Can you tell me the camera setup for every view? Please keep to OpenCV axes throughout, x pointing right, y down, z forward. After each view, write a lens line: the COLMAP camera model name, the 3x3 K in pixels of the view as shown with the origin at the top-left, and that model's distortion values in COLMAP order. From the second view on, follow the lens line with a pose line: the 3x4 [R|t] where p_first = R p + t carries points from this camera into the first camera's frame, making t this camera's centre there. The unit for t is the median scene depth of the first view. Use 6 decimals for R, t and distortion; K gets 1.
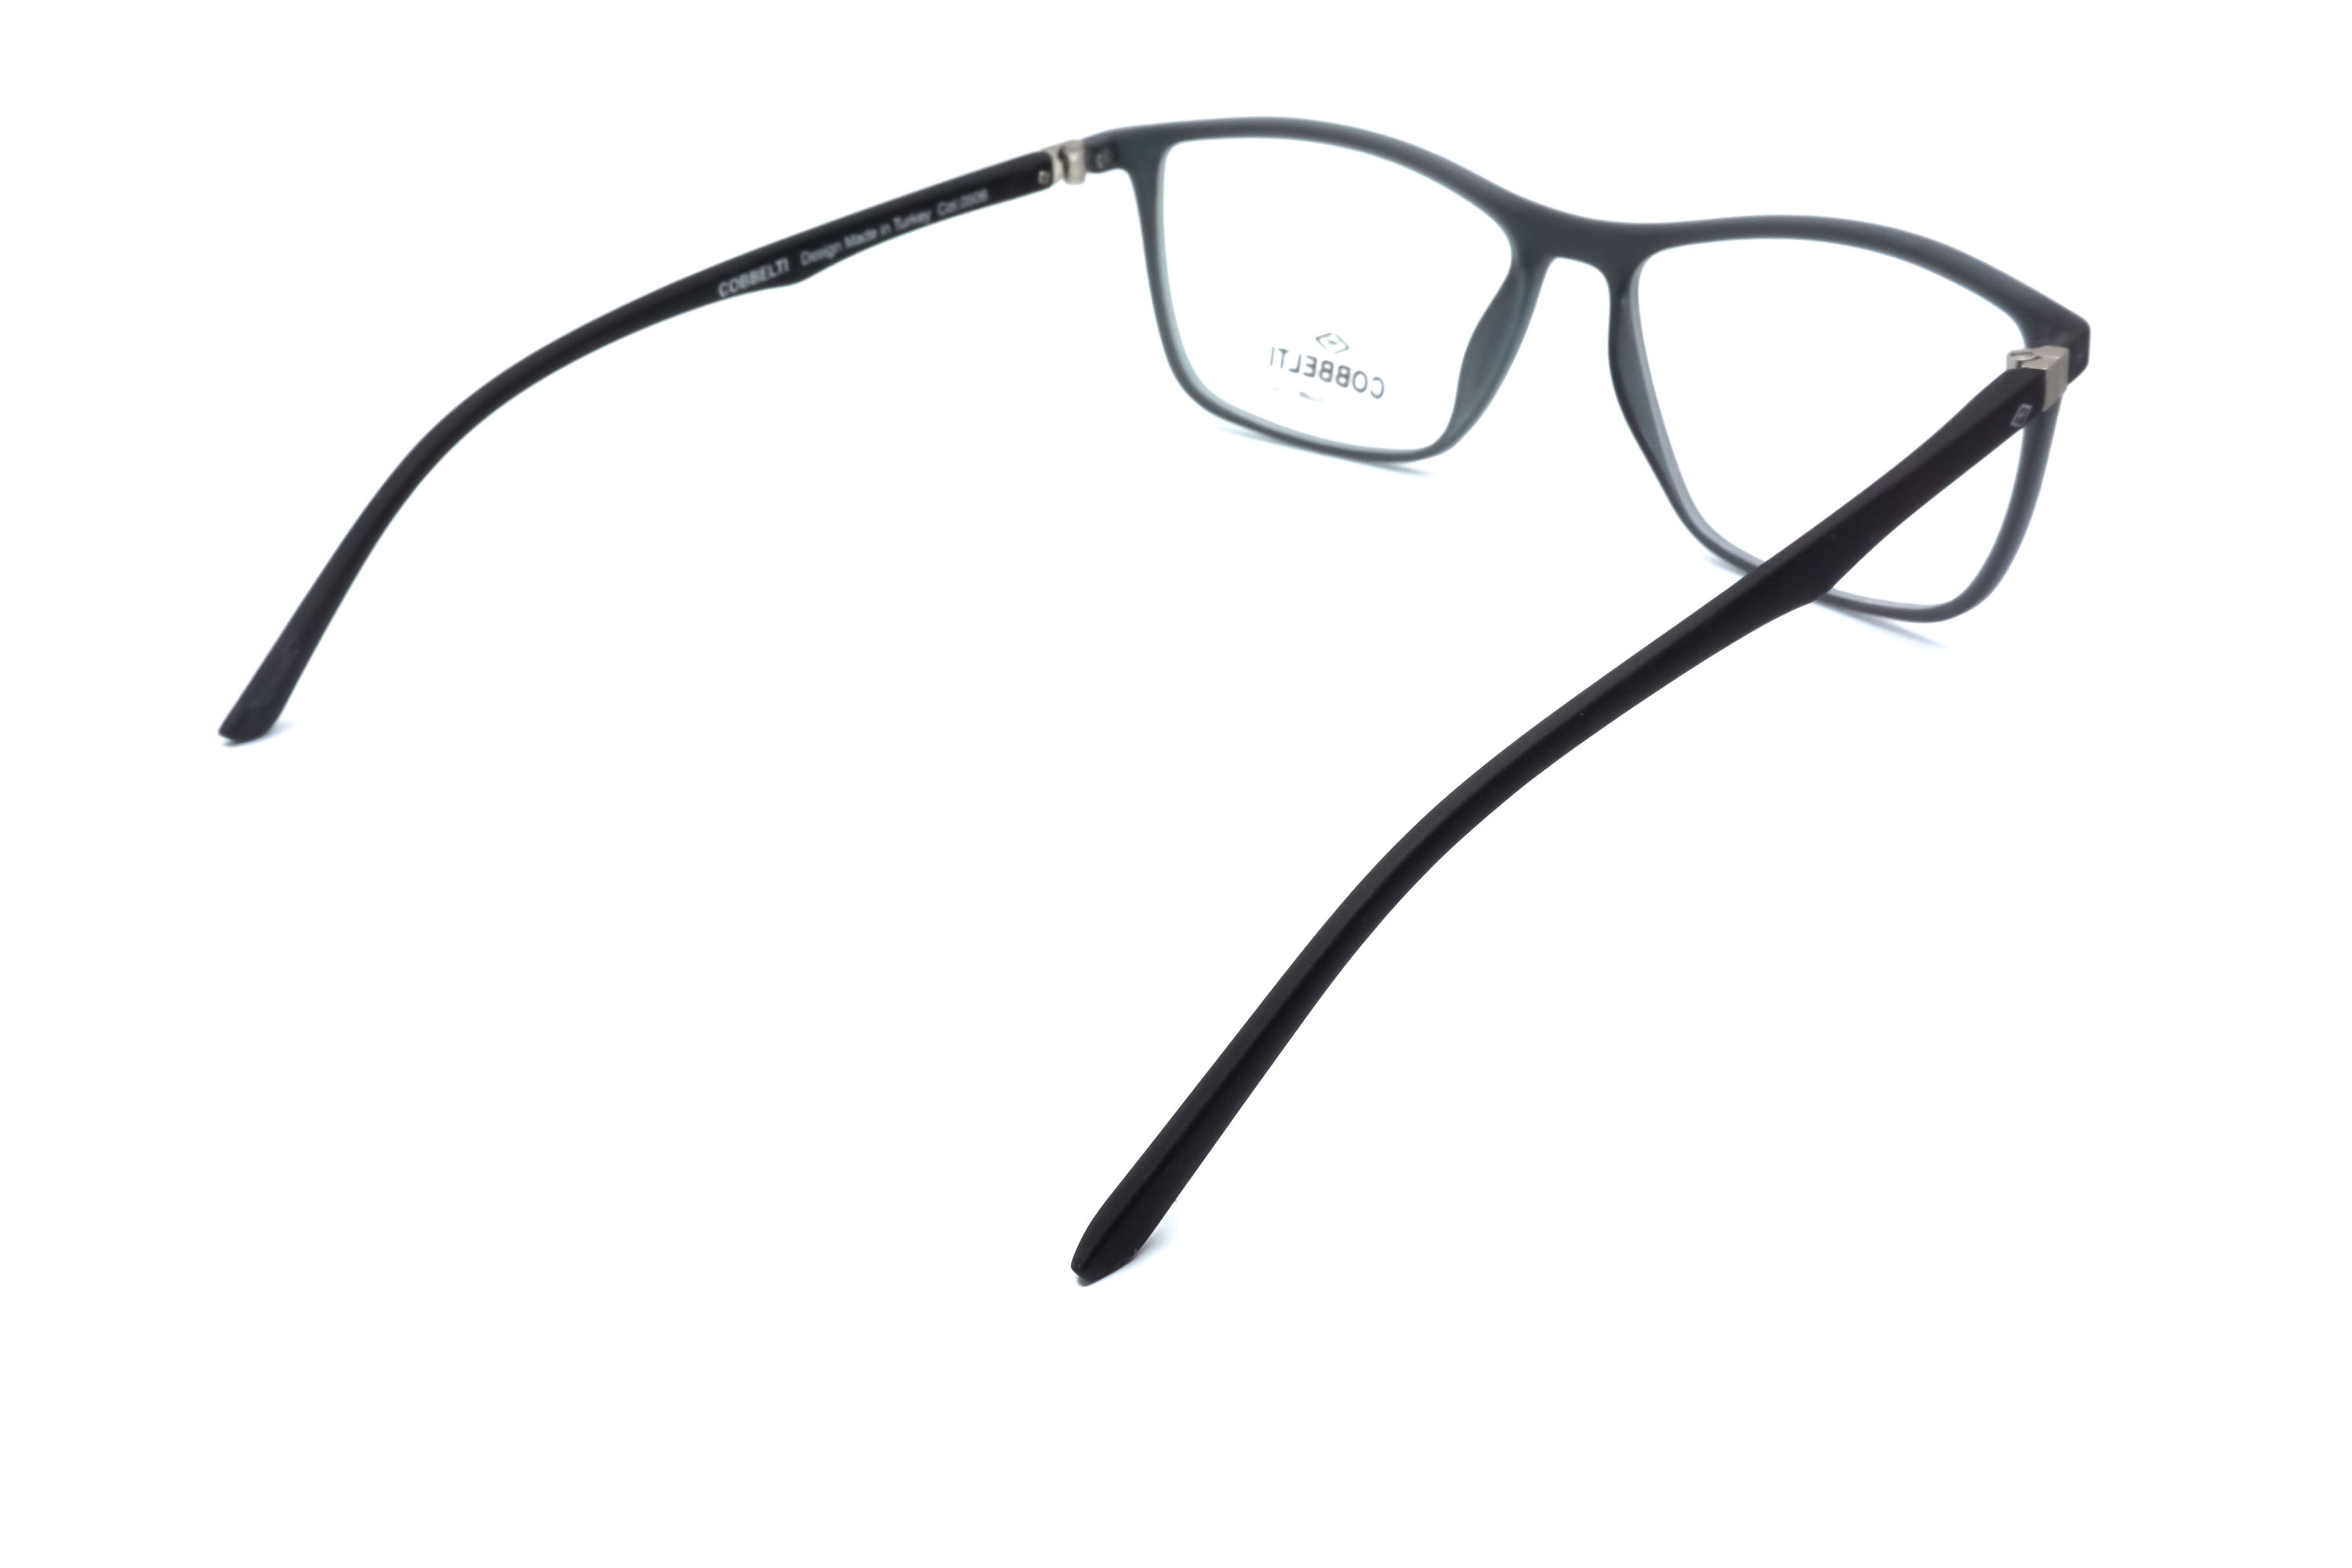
lens RADIAL K [[2633.5, 0, 1176.0], [0, 2633.5, 784.0], [0, 0, 1]] dist [0.005643, 0.004695]
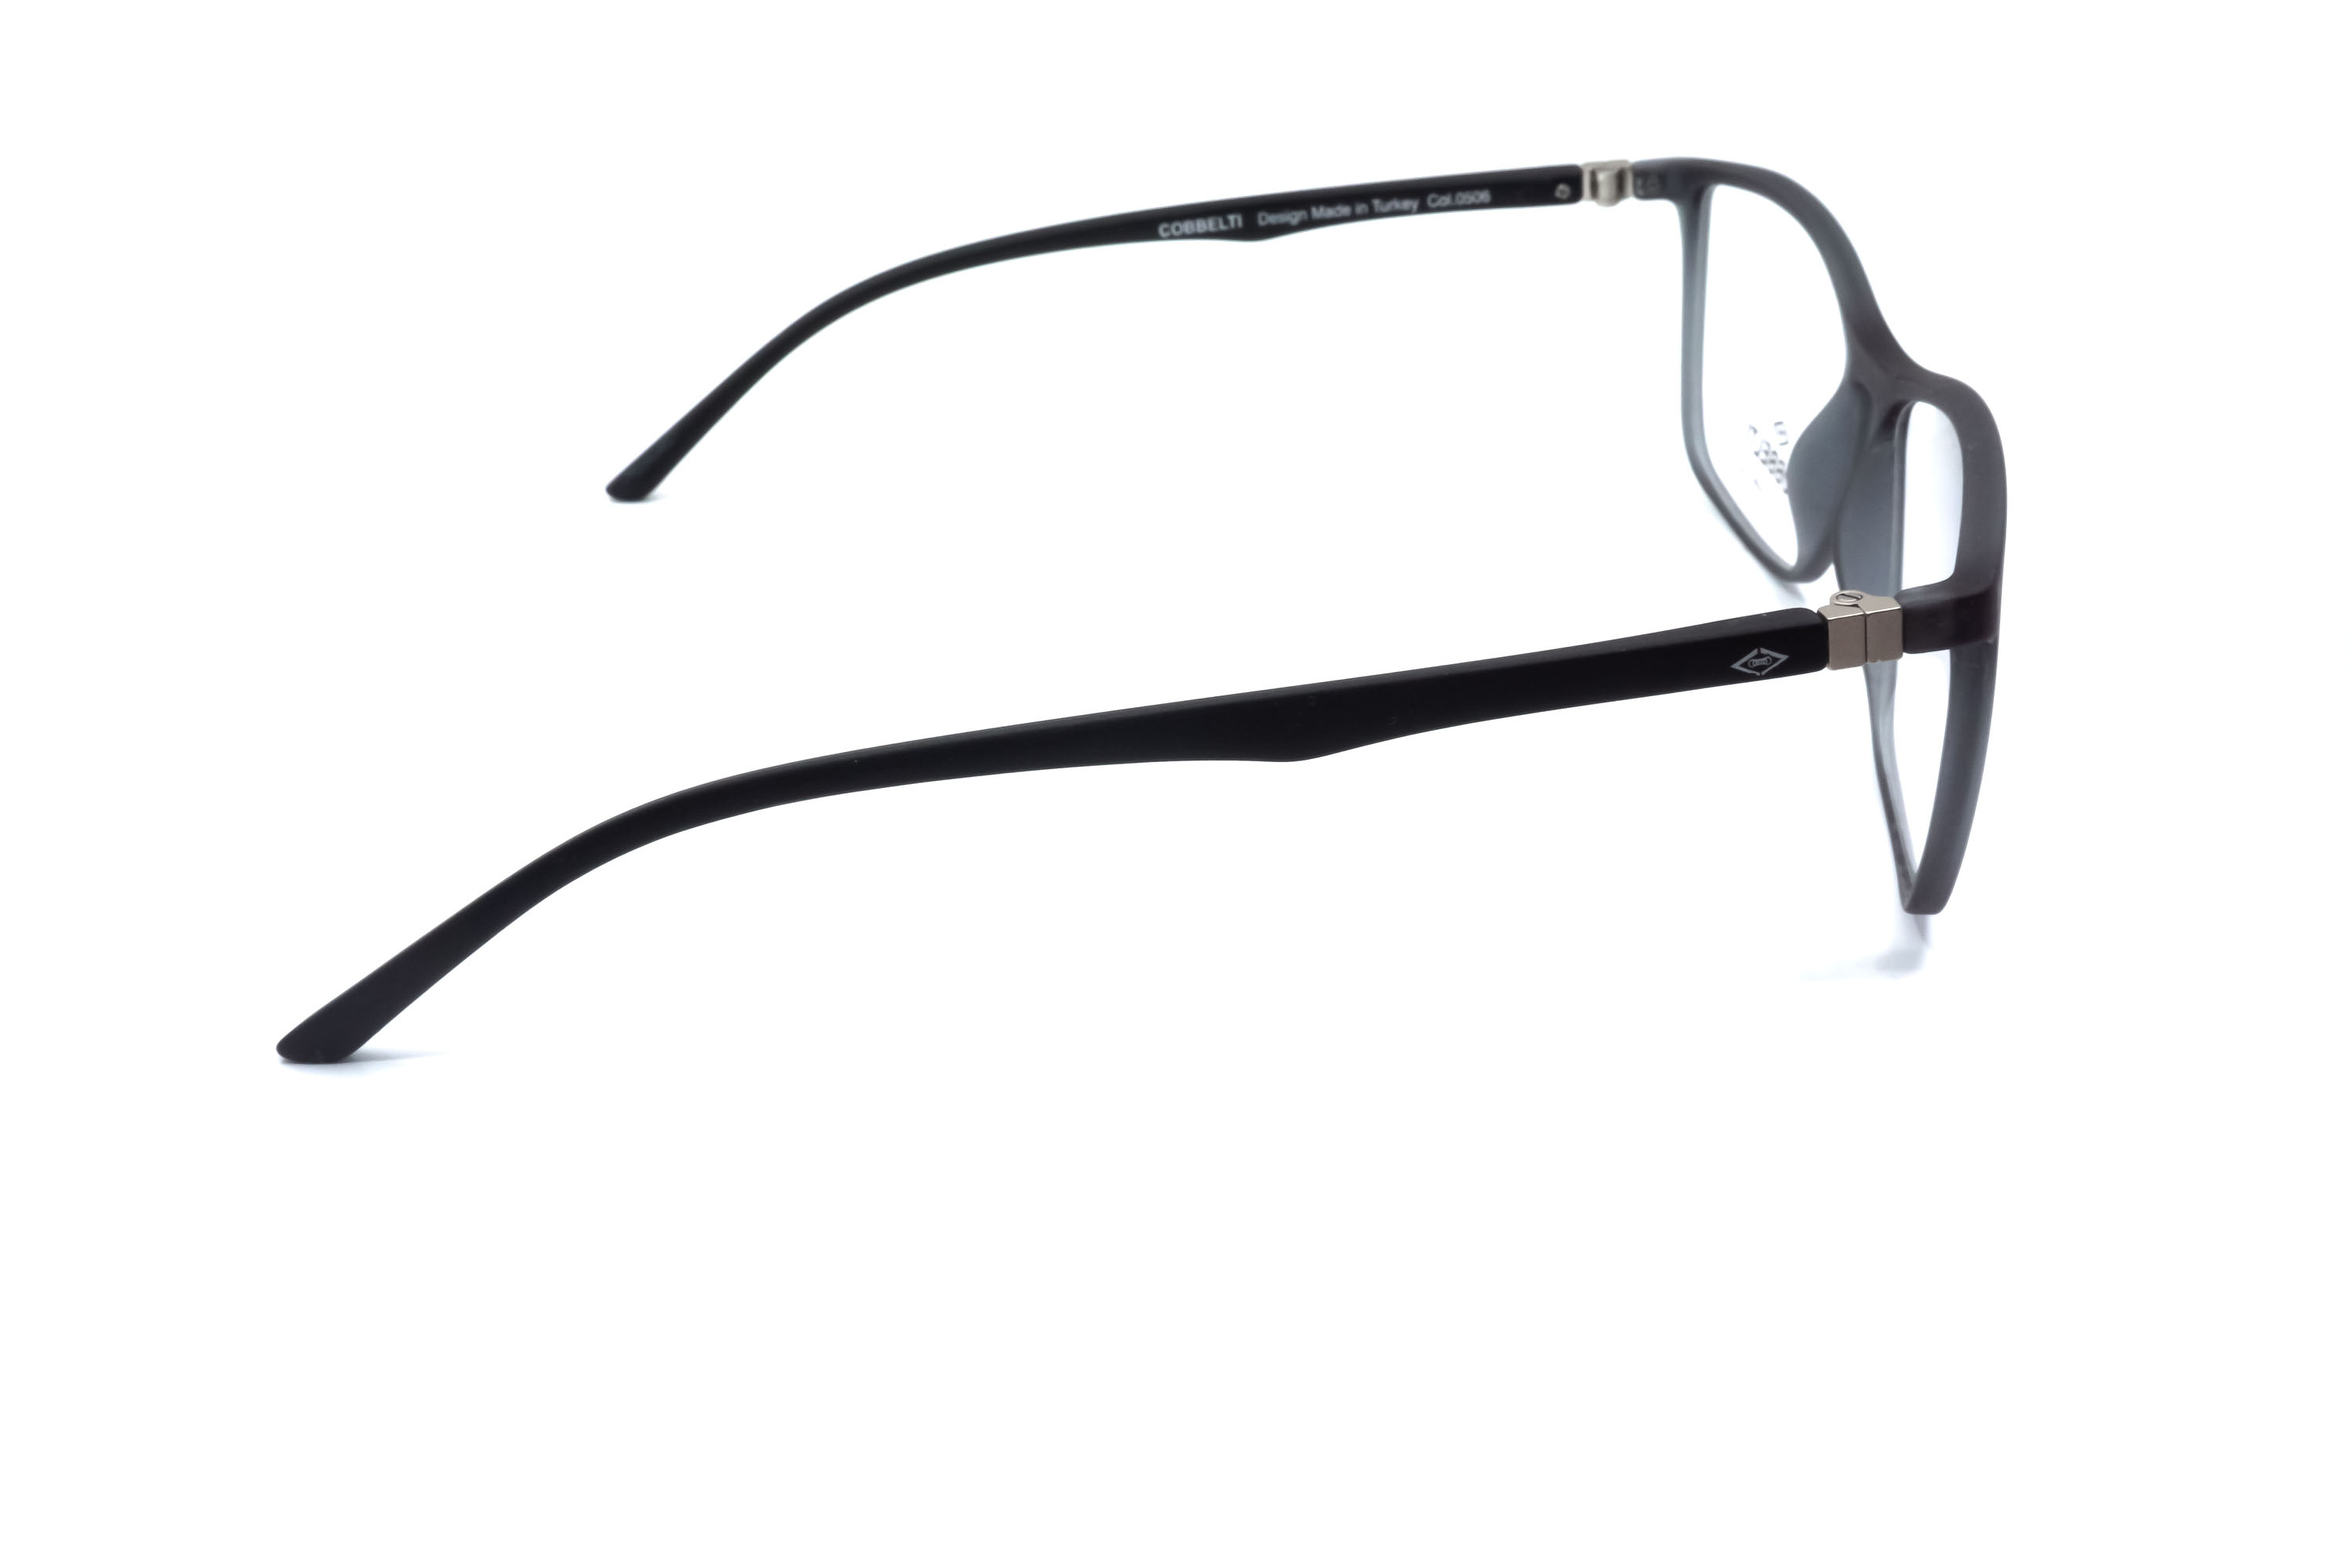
lens RADIAL K [[2633.5, 0, 1176.0], [0, 2633.5, 784.0], [0, 0, 1]] dist [0.005643, 0.004695]
pose [[0.698936, 0.328968, -0.635035, 0.543169], [-0.312566, 0.939148, 0.142489, -0.123478], [0.643266, 0.098900, 0.759229, 0.208742]]
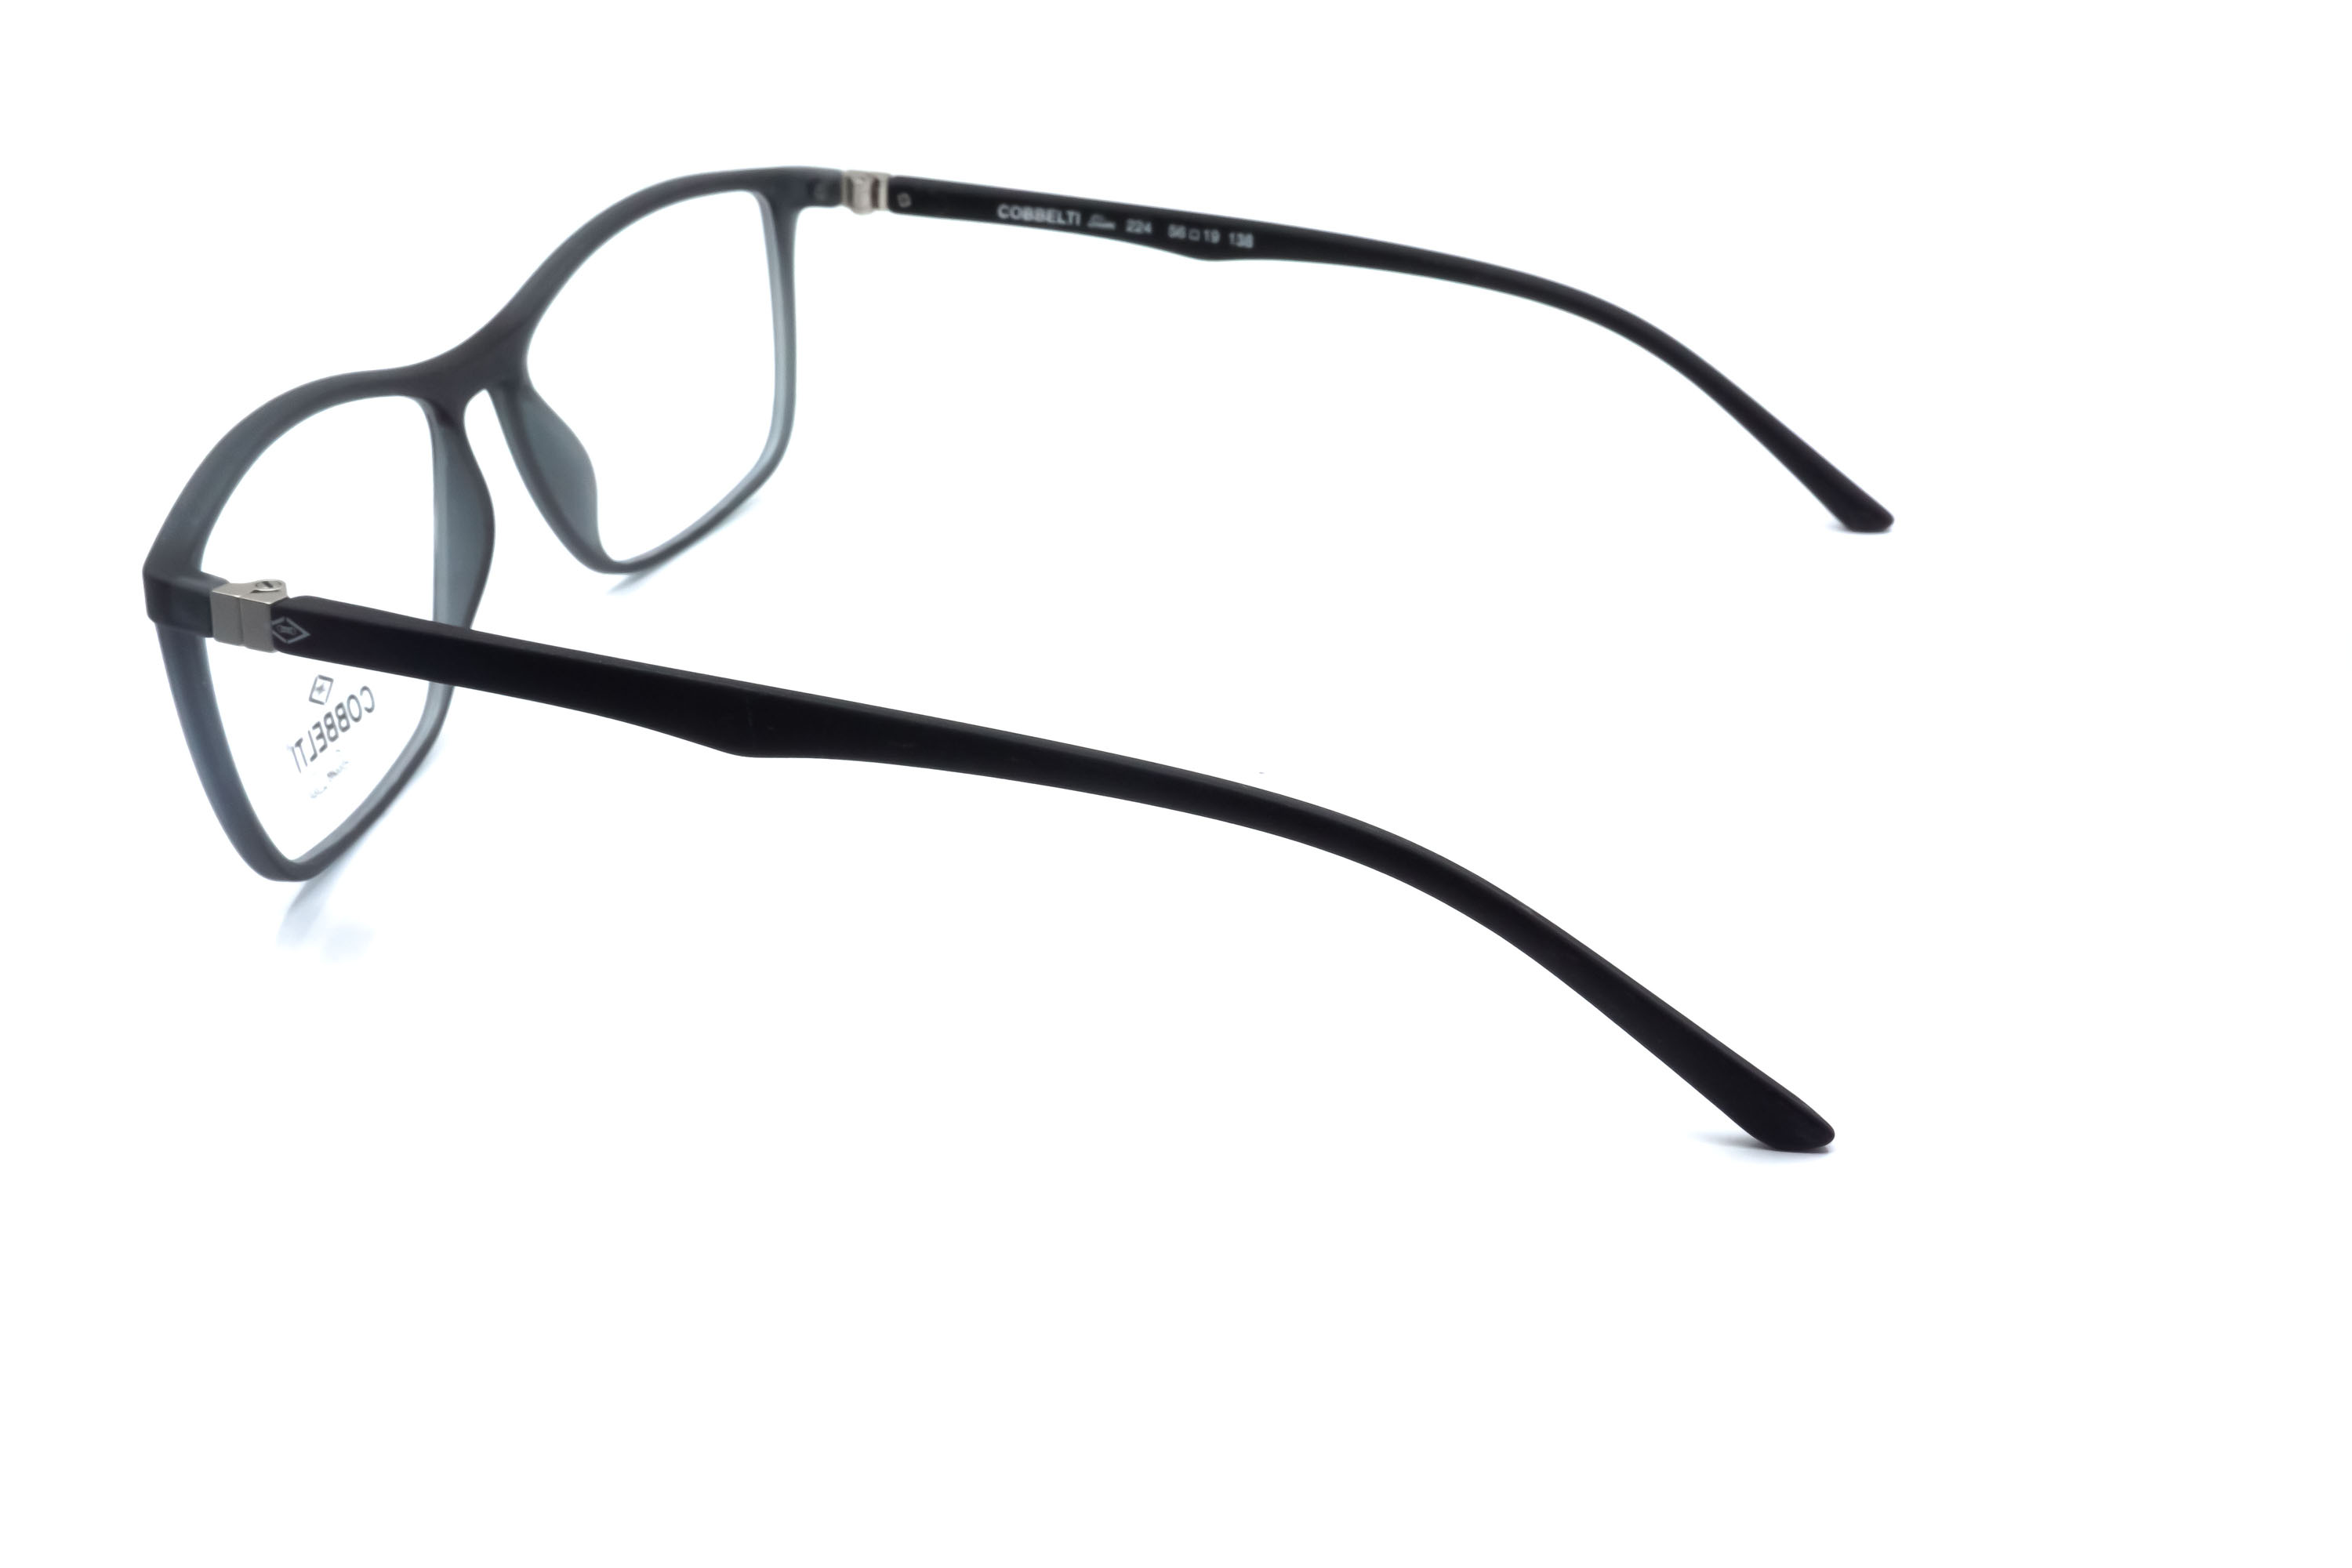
lens RADIAL K [[2609.2, 0, 1176.0], [0, 2609.2, 784.0], [0, 0, 1]] dist [0.008978, 0.015331]
pose [[-0.508467, -0.347684, 0.787767, -0.676142], [0.426403, 0.693145, 0.581146, -0.491890], [-0.748092, 0.631400, -0.204188, 1.025602]]
